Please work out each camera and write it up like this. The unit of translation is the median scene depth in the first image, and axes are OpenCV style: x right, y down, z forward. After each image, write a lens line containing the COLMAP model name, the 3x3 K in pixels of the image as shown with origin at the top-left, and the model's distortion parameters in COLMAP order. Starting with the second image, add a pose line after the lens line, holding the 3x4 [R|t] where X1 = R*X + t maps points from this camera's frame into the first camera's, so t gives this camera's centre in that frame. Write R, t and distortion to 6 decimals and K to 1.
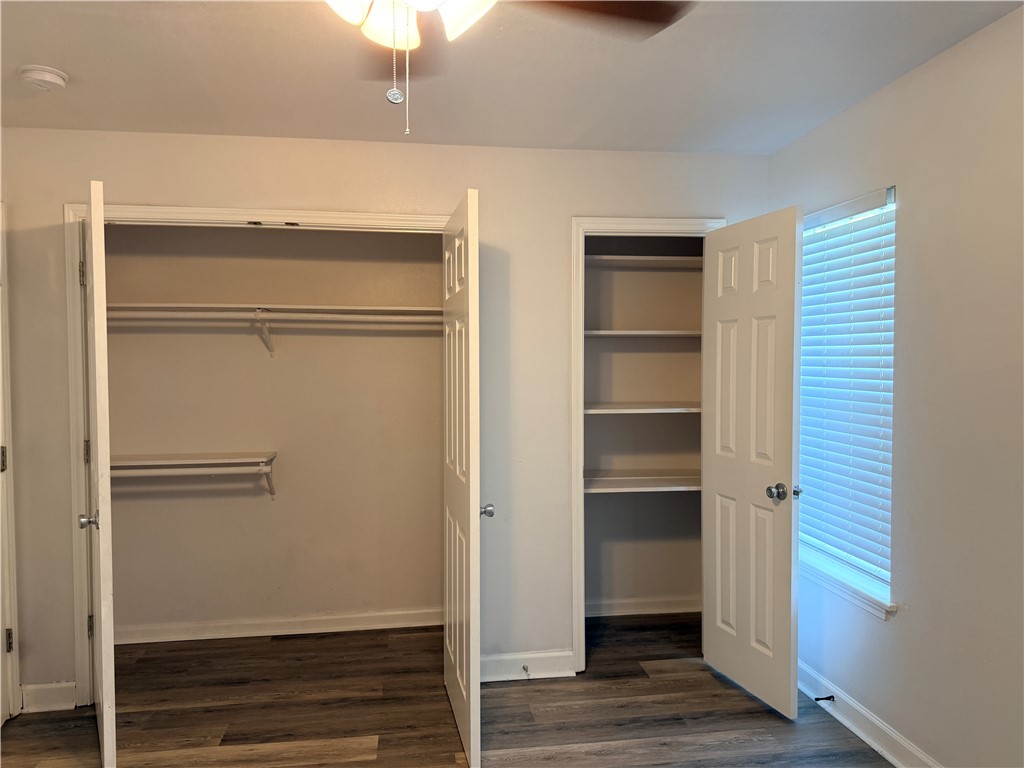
lens RADIAL K [[734.0, 0, 512.0], [0, 734.0, 384.0], [0, 0, 1]] dist [0.001293, 0.000722]
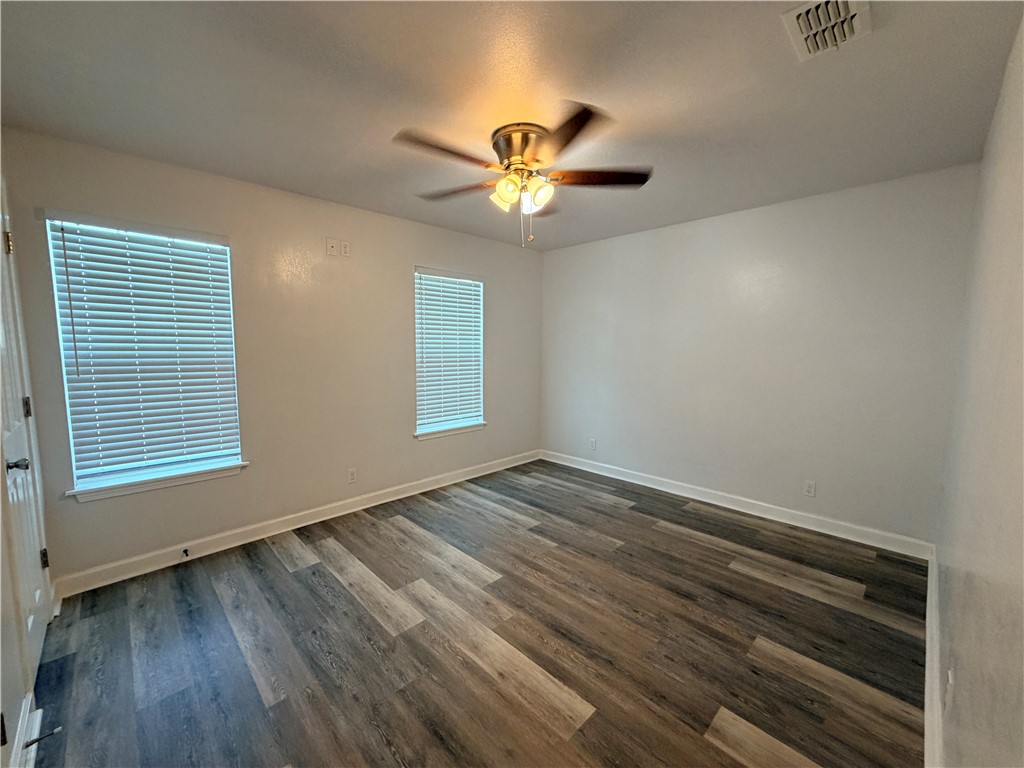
lens RADIAL K [[408.6, 0, 510.6], [0, 408.6, 385.9], [0, 0, 1]] dist [0.001359, -0.000144]
pose [[-0.592603, -0.082194, 0.801290, -0.672754], [0.022431, 0.992710, 0.118419, -0.007578], [-0.805182, 0.088149, -0.586440, 0.975888]]
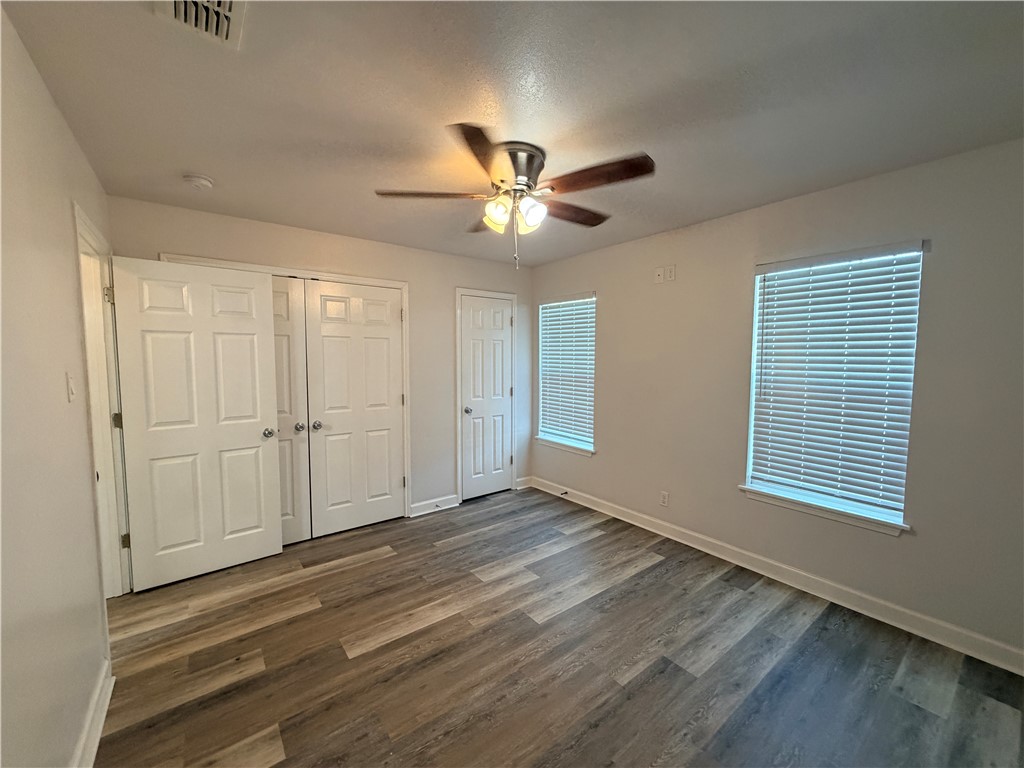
lens RADIAL K [[408.6, 0, 510.6], [0, 408.6, 385.9], [0, 0, 1]] dist [0.001359, -0.000144]
pose [[0.870848, -0.029001, 0.490696, -0.427153], [0.009587, 0.999070, 0.042033, 0.002385], [-0.491459, -0.031900, 0.870317, -0.115401]]
